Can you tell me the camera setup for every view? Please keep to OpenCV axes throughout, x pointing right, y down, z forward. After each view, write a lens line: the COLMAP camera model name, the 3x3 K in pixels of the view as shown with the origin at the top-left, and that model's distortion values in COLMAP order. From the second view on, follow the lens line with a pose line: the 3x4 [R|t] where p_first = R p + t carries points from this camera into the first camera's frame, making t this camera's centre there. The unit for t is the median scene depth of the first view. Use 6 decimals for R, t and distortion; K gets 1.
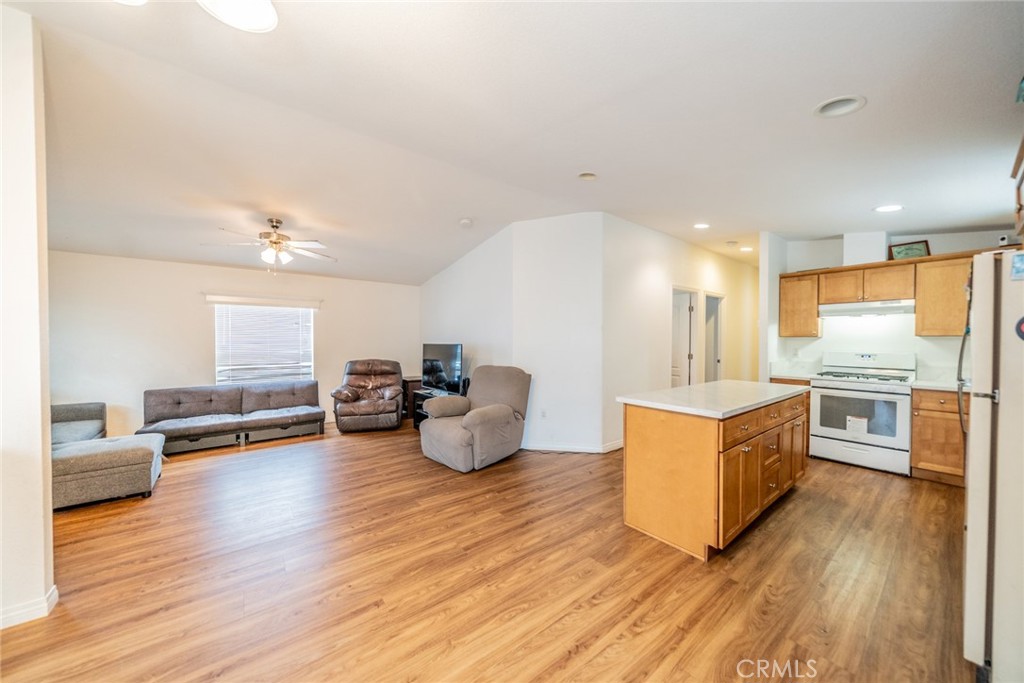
lens RADIAL K [[348.7, 0, 511.4], [0, 348.7, 344.6], [0, 0, 1]] dist [-0.005033, 0.000044]
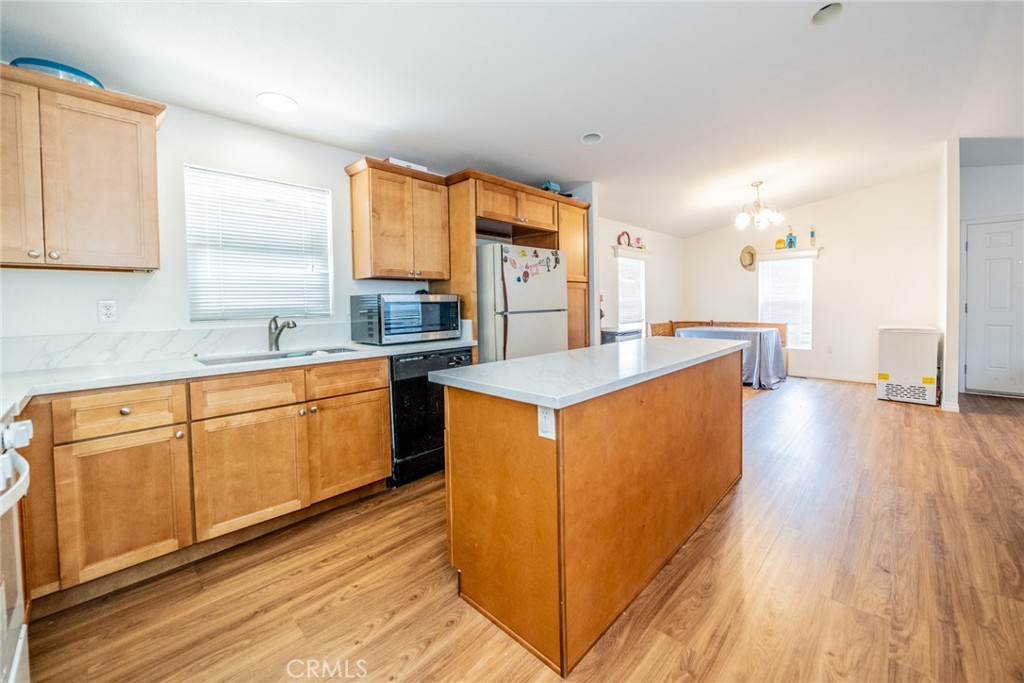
lens RADIAL K [[398.6, 0, 574.7], [0, 398.6, 311.7], [0, 0, 1]] dist [-0.002991, -0.000210]
pose [[-0.976068, 0.013966, -0.217017, 0.669964], [0.006562, 0.999373, 0.034799, 0.021147], [0.217366, 0.032542, -0.975547, 1.308811]]
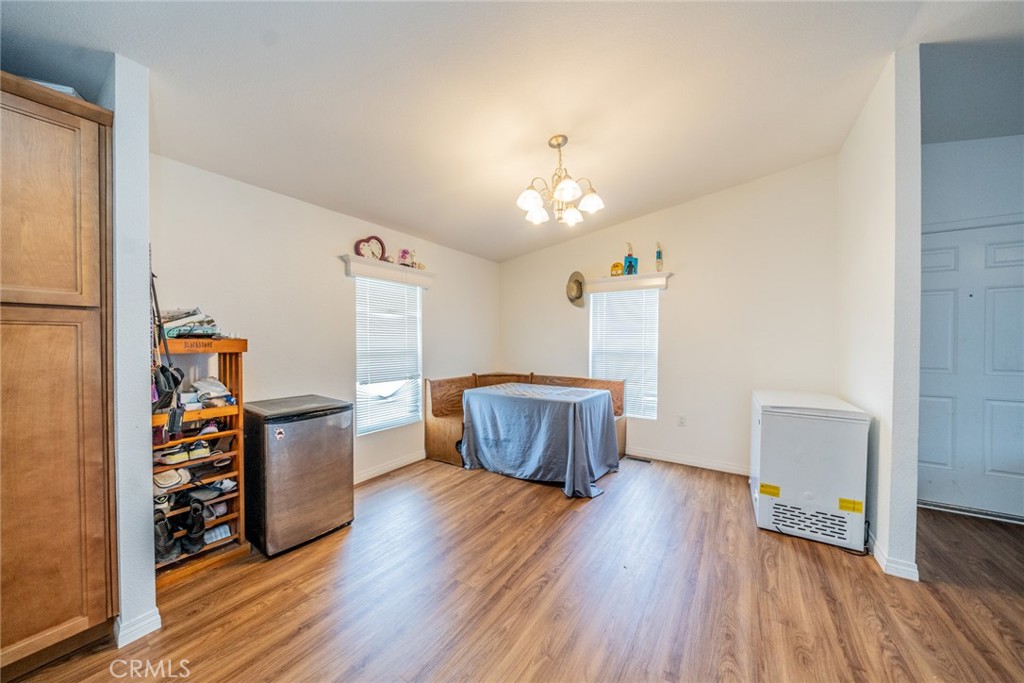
lens RADIAL K [[348.7, 0, 511.4], [0, 348.7, 344.6], [0, 0, 1]] dist [-0.005033, 0.000044]
pose [[-0.945473, -0.001276, -0.325697, 0.093947], [-0.008720, 0.999733, 0.021398, 0.006034], [0.325583, 0.023071, -0.945232, 0.738374]]
